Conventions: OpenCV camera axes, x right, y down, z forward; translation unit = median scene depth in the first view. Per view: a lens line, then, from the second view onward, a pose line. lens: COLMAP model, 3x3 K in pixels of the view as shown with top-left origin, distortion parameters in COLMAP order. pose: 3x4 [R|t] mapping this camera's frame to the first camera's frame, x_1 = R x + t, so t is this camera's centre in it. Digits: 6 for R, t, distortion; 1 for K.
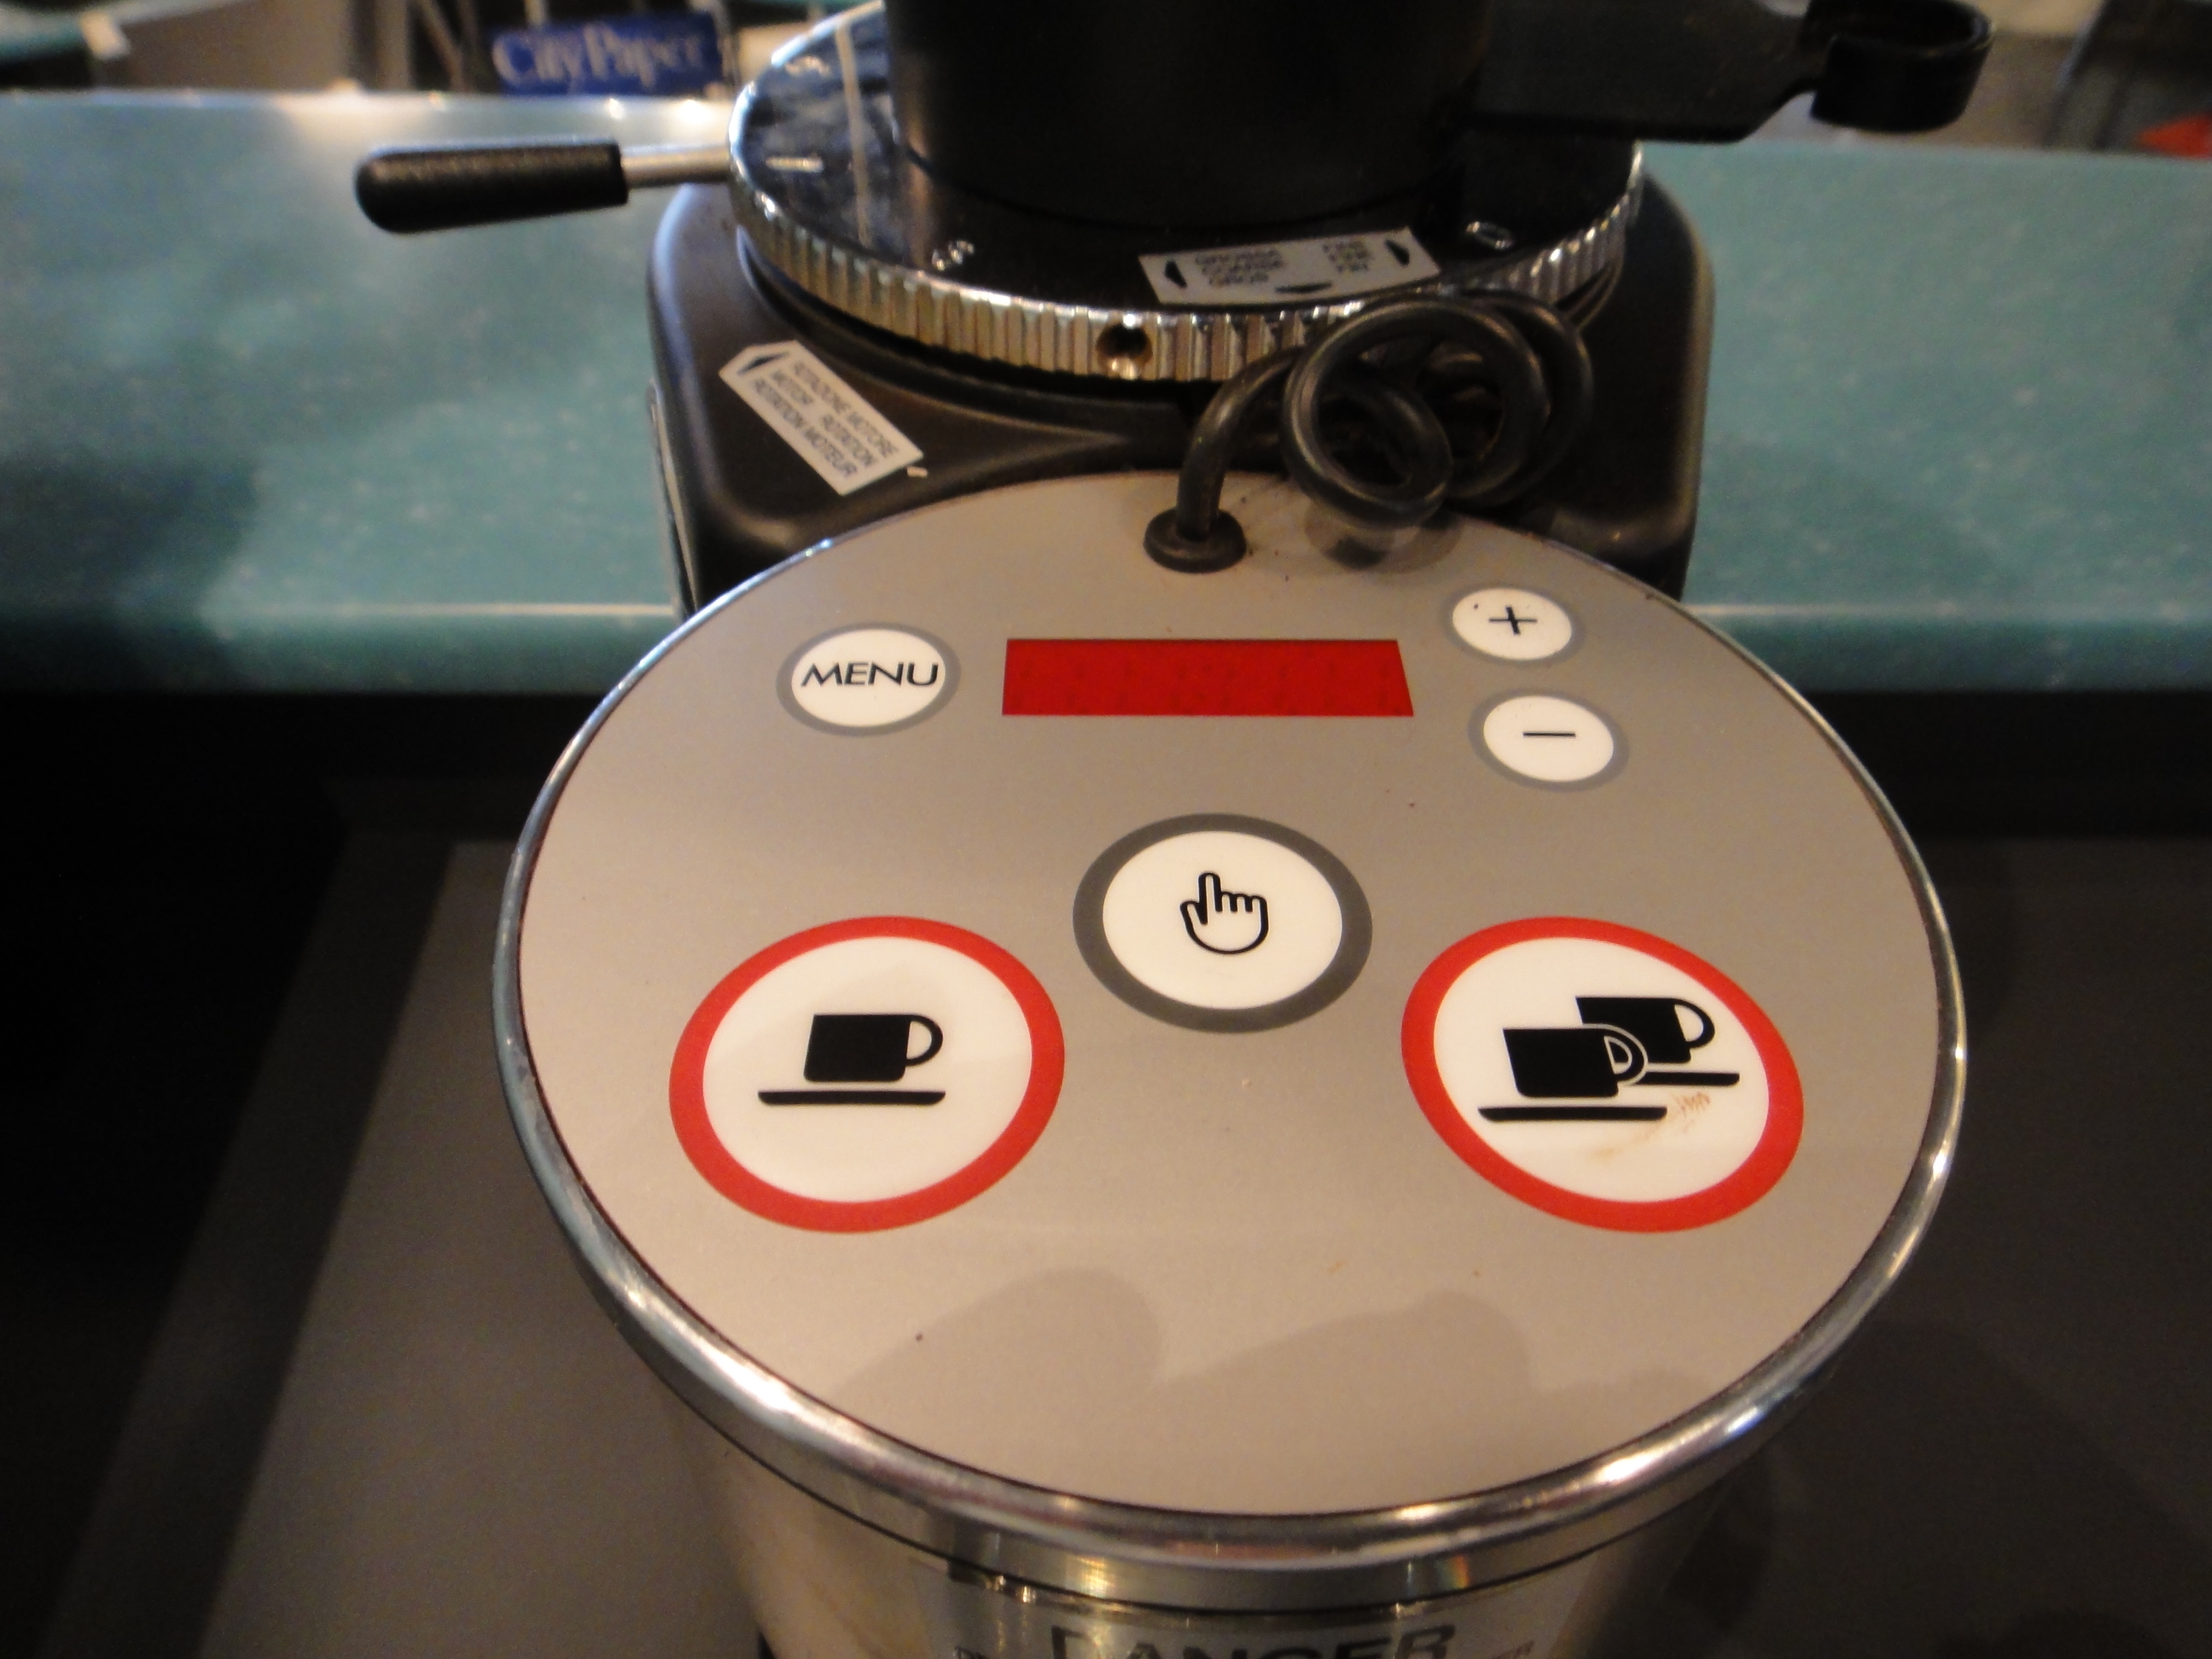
lens RADIAL K [[1579.7, 0, 1107.4], [0, 1579.7, 802.7], [0, 0, 1]] dist [0.006909, 0.009820]
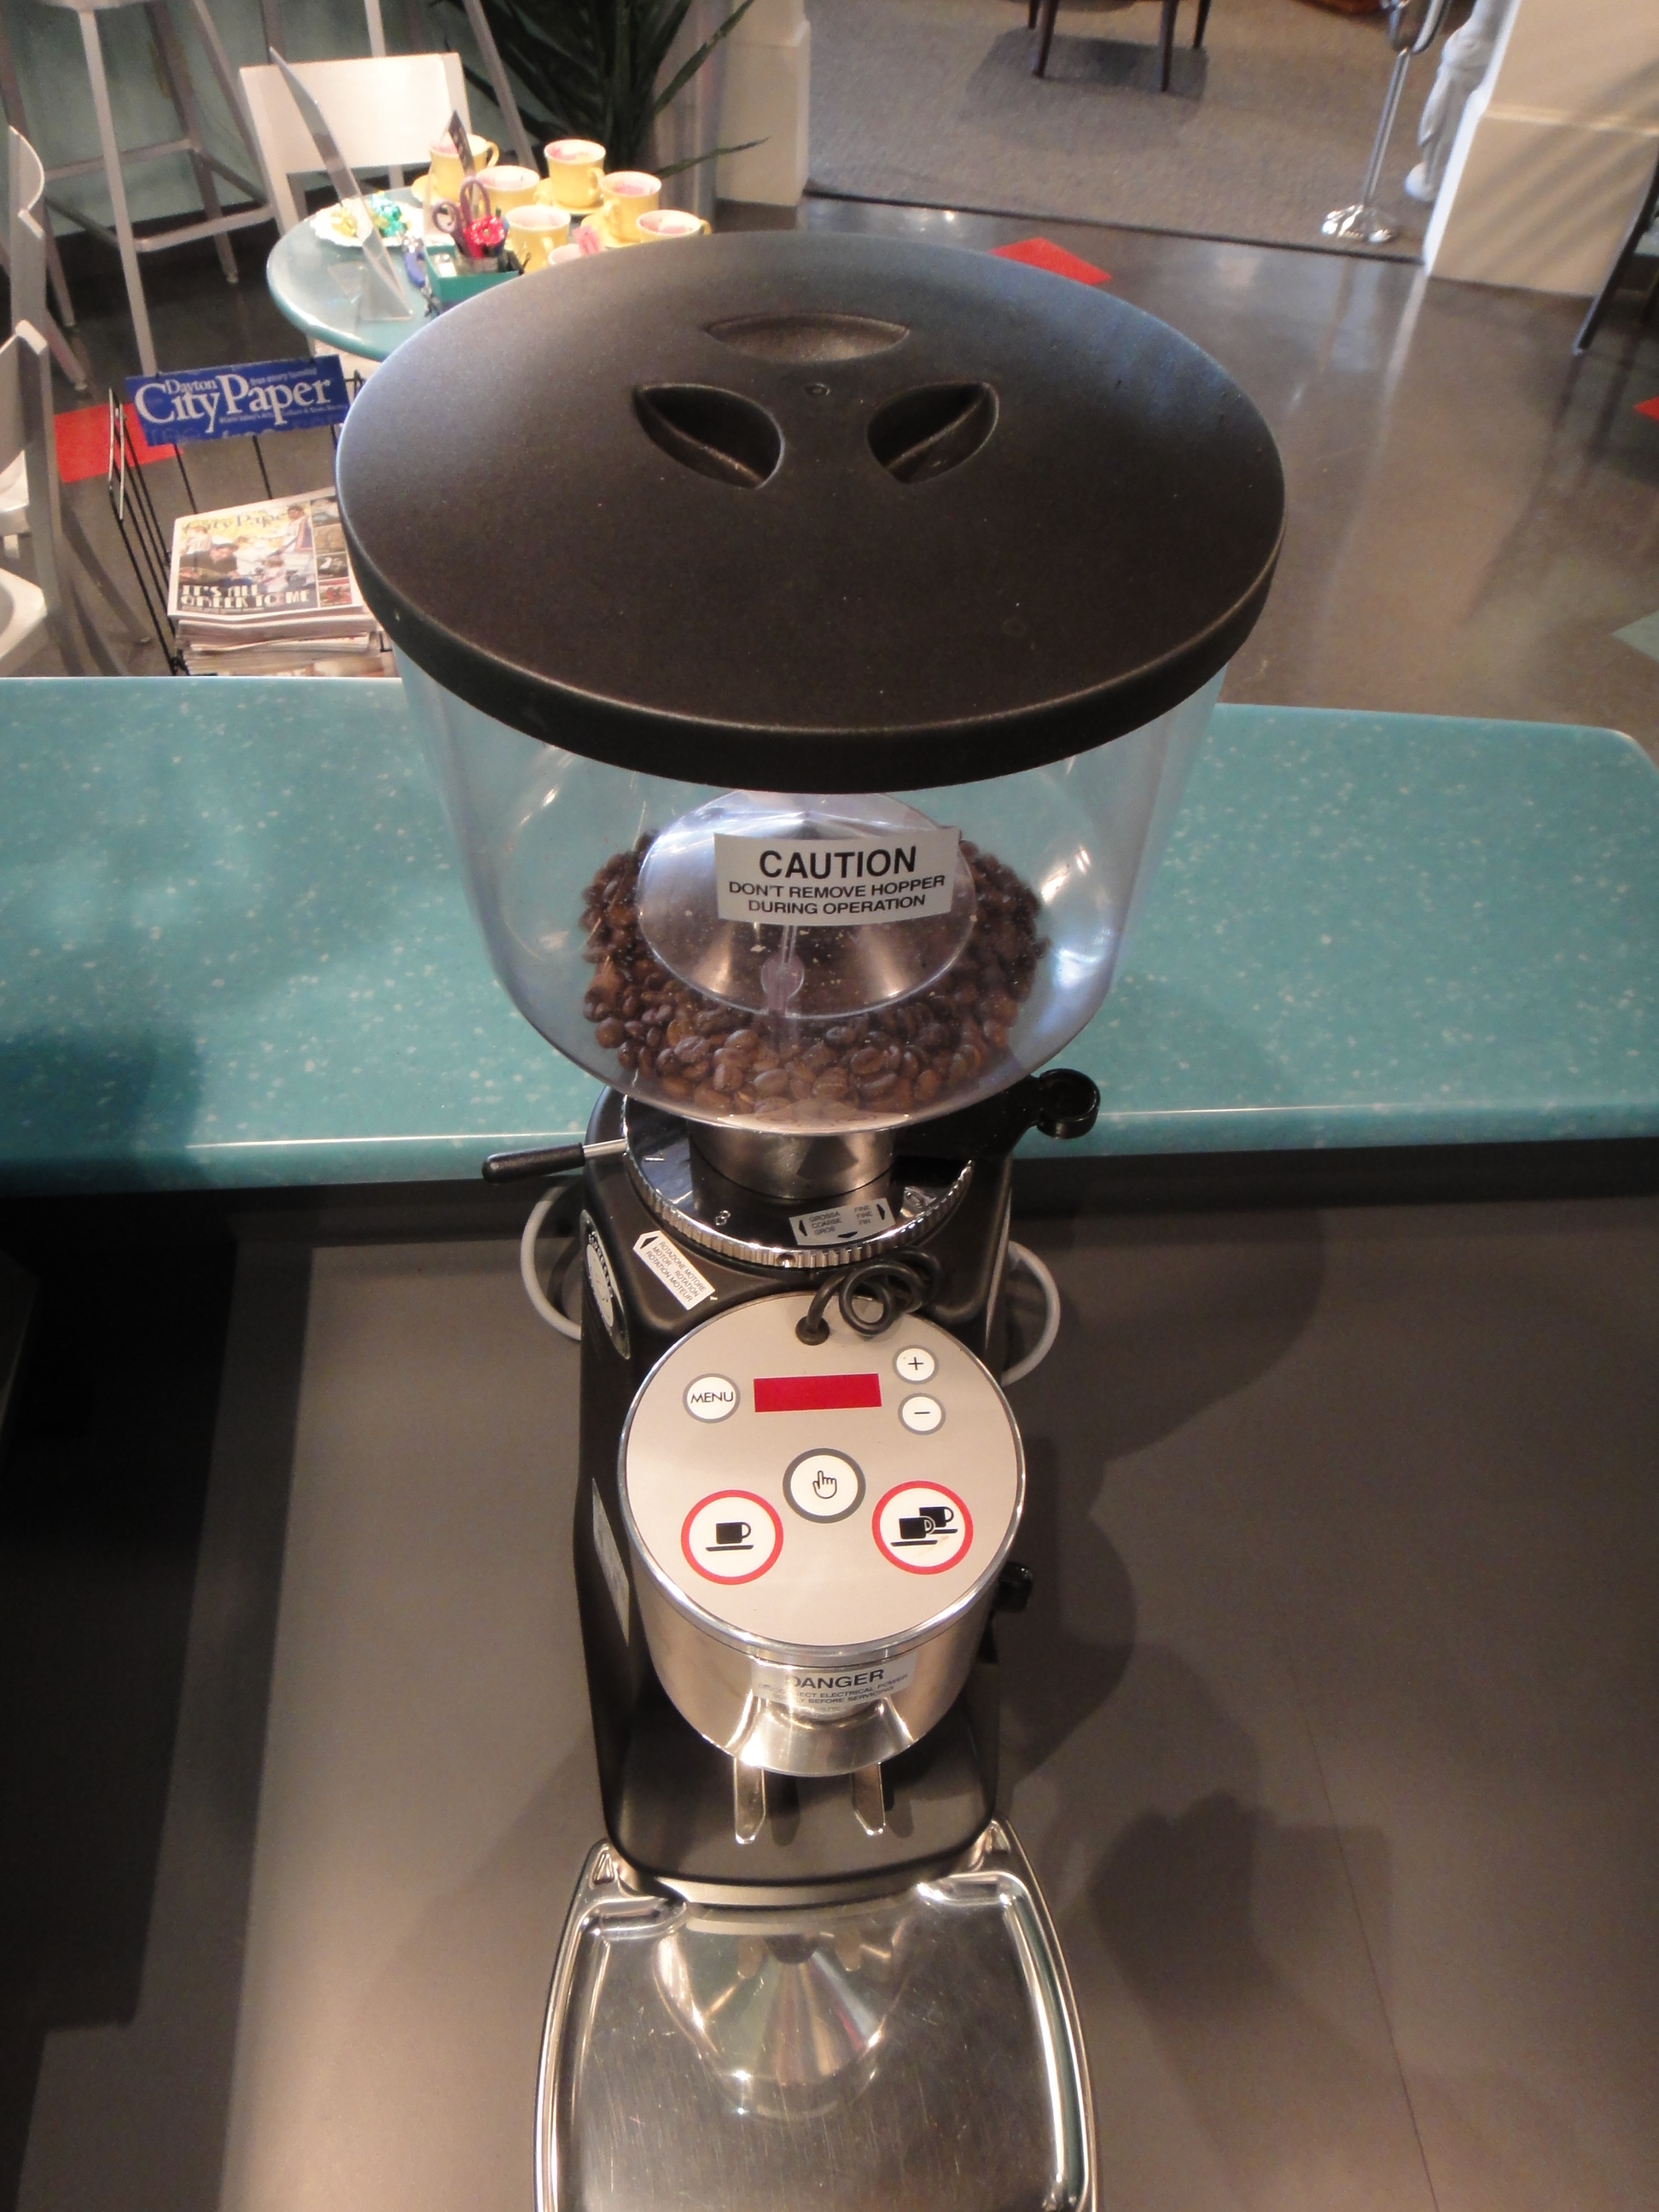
lens RADIAL K [[1579.7, 0, 830.4], [0, 1579.7, 1109.8], [0, 0, 1]] dist [0.006909, 0.009820]
pose [[0.996798, -0.031907, 0.073326, -0.110028], [0.025780, 0.996213, 0.083035, -0.790974], [-0.075697, -0.080879, 0.993845, -1.836303]]
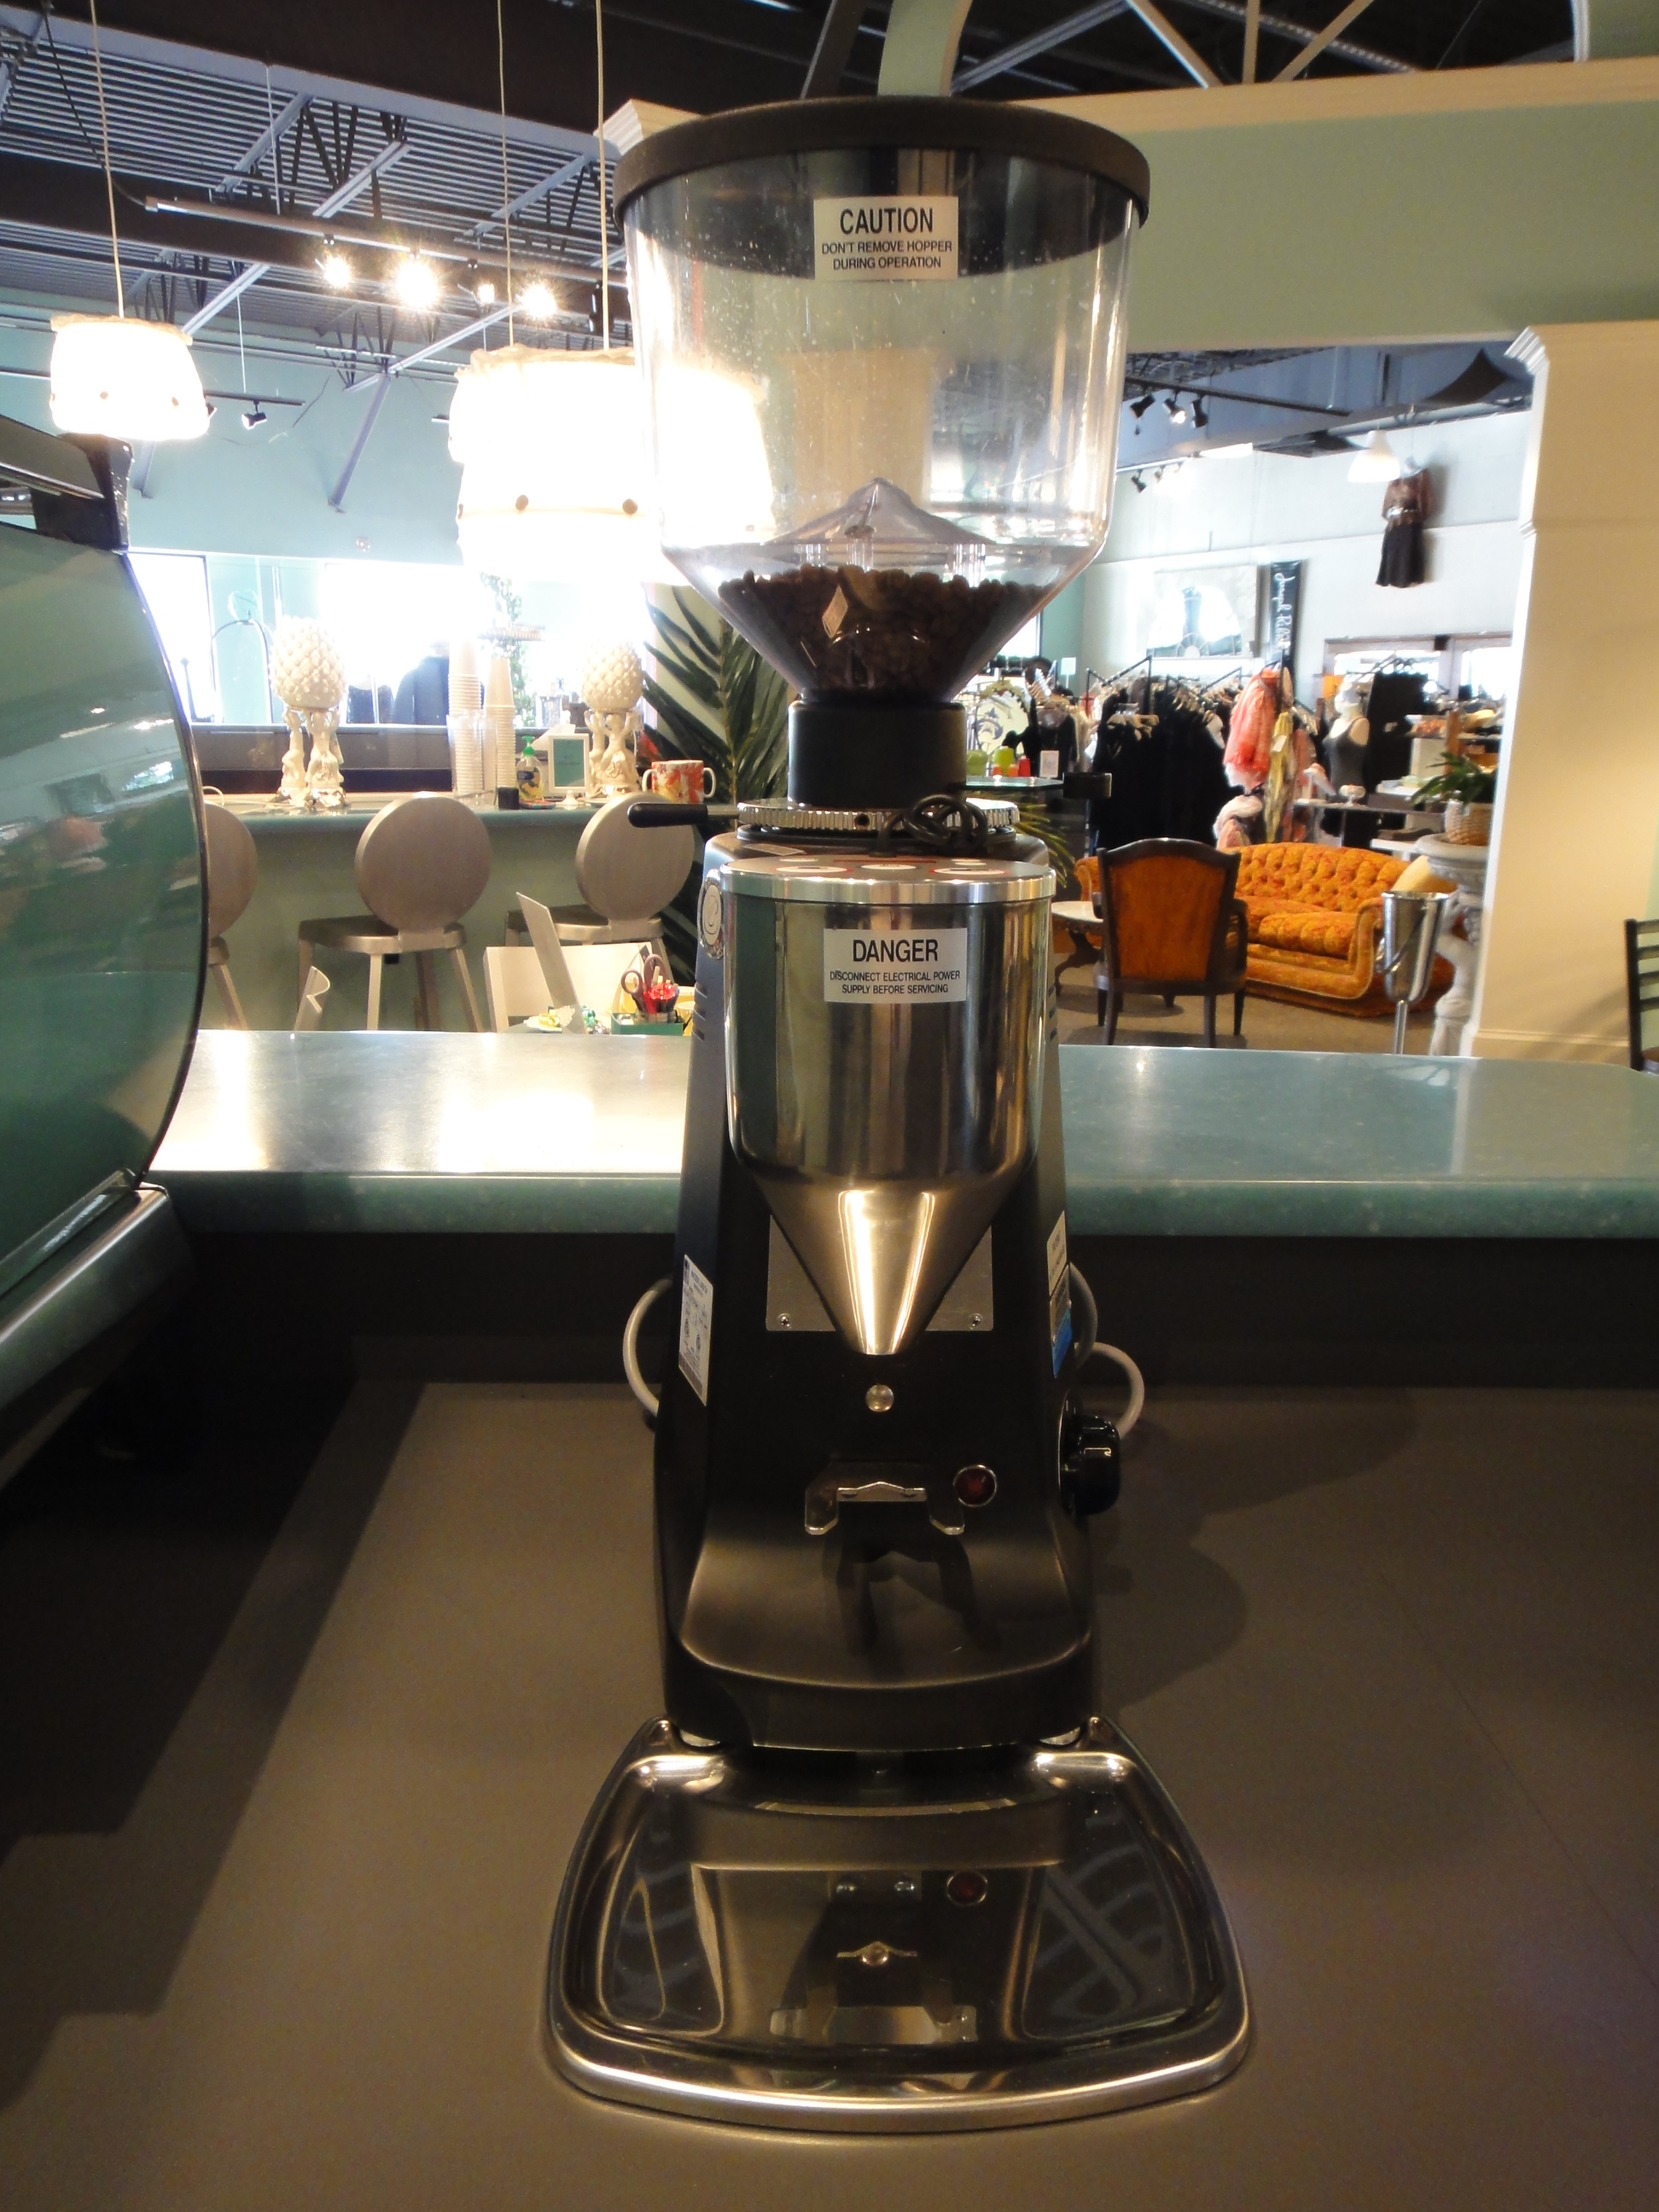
lens RADIAL K [[1579.7, 0, 840.9], [0, 1579.7, 1102.8], [0, 0, 1]] dist [0.006909, 0.009820]
pose [[0.999906, 0.003443, 0.013258, -0.083266], [0.003735, 0.862704, -0.505695, 2.092965], [-0.013179, 0.505697, 0.862611, -1.798739]]
